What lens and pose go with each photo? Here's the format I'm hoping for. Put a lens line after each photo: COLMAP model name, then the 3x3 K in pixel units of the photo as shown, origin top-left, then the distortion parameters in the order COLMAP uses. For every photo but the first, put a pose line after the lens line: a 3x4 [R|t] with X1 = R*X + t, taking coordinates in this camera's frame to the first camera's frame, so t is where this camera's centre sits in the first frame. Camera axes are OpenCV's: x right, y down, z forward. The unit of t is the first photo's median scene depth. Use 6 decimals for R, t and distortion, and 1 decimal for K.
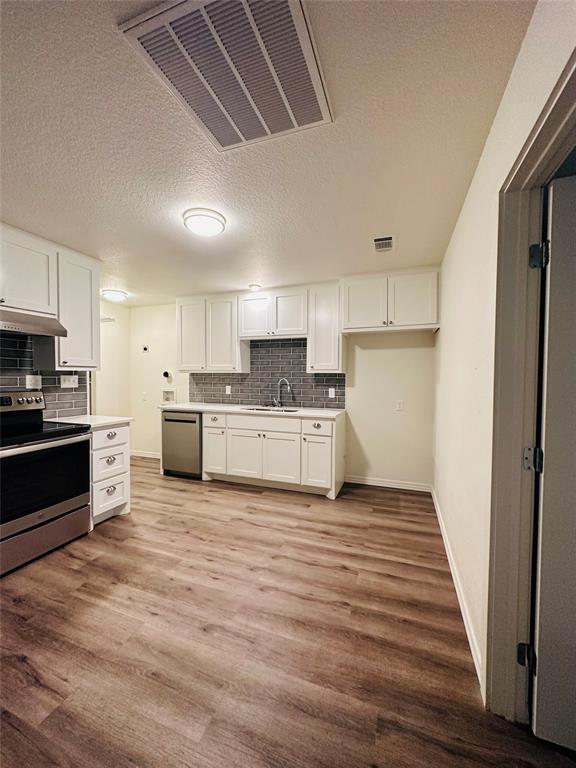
lens RADIAL K [[306.5, 0, 288.9], [0, 306.5, 383.1], [0, 0, 1]] dist [-0.002429, 0.000636]
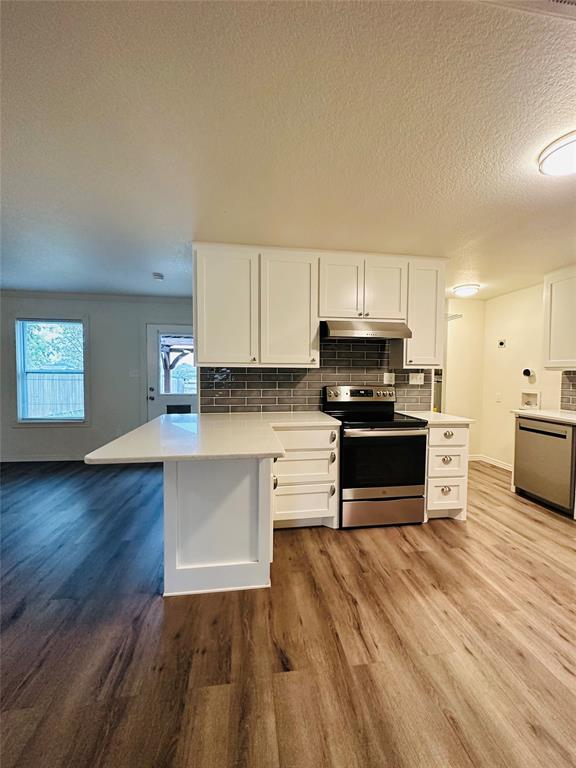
lens RADIAL K [[306.5, 0, 288.3], [0, 306.5, 383.0], [0, 0, 1]] dist [-0.002429, 0.000636]
pose [[0.472945, 0.032420, -0.880495, 0.034234], [-0.027702, 0.999376, 0.021918, -0.001460], [0.880656, 0.014026, 0.473548, 0.087248]]
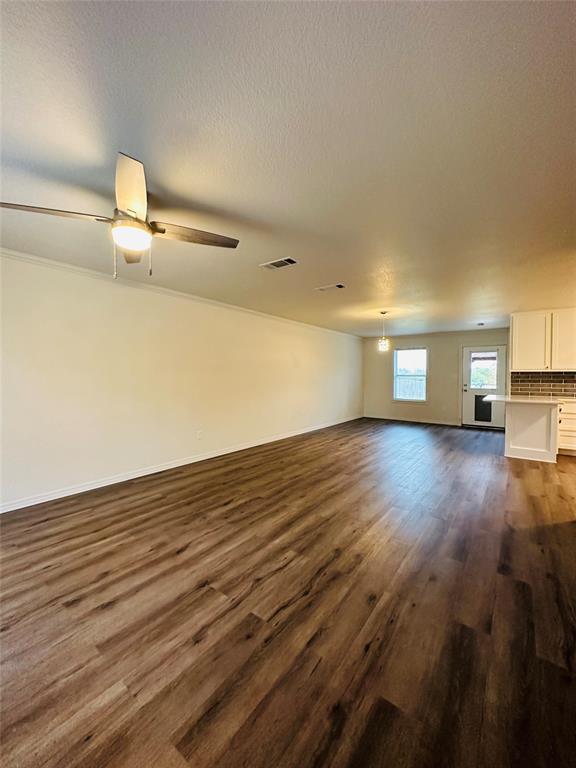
lens RADIAL K [[306.5, 0, 292.3], [0, 306.5, 383.1], [0, 0, 1]] dist [-0.002429, 0.000636]
pose [[-0.282456, 0.018625, -0.959099, 1.424053], [-0.027771, 0.999234, 0.027583, 0.037423], [0.958878, 0.034426, -0.281723, -0.541077]]
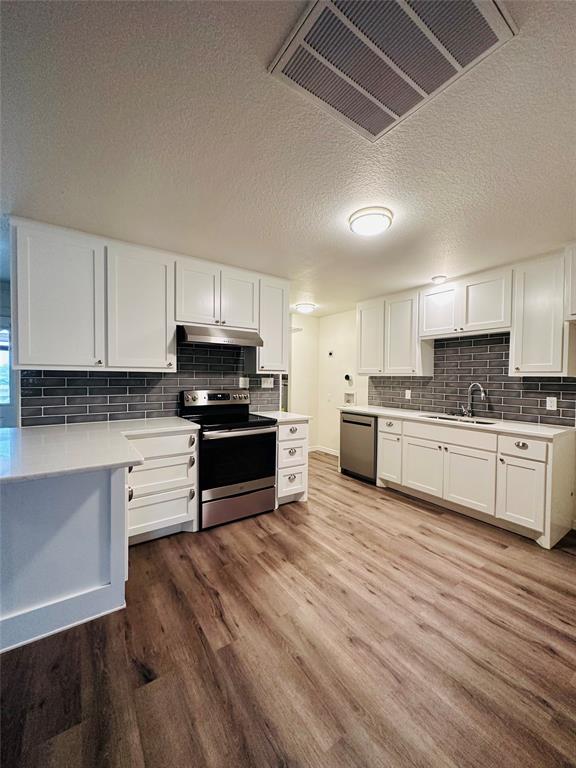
lens RADIAL K [[306.5, 0, 288.8], [0, 306.5, 383.1], [0, 0, 1]] dist [-0.002429, 0.000636]
pose [[0.818937, 0.015598, -0.573671, 0.064058], [-0.021722, 0.999757, -0.003826, -0.001005], [0.573472, 0.015594, 0.819077, 0.047466]]
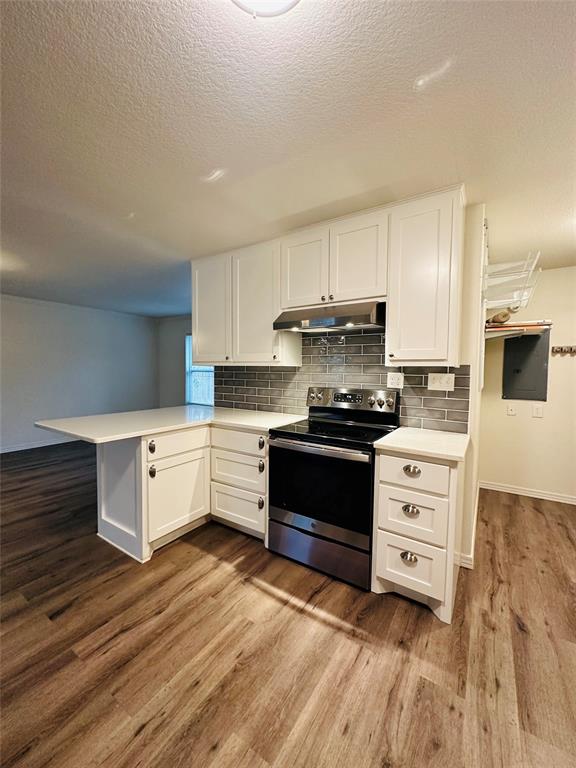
lens RADIAL K [[306.5, 0, 289.0], [0, 306.5, 383.6], [0, 0, 1]] dist [-0.002429, 0.000636]
pose [[-0.228705, 0.034514, -0.972884, 0.065981], [-0.038055, 0.998290, 0.044361, -0.021468], [0.972752, 0.047169, -0.227001, 0.906722]]
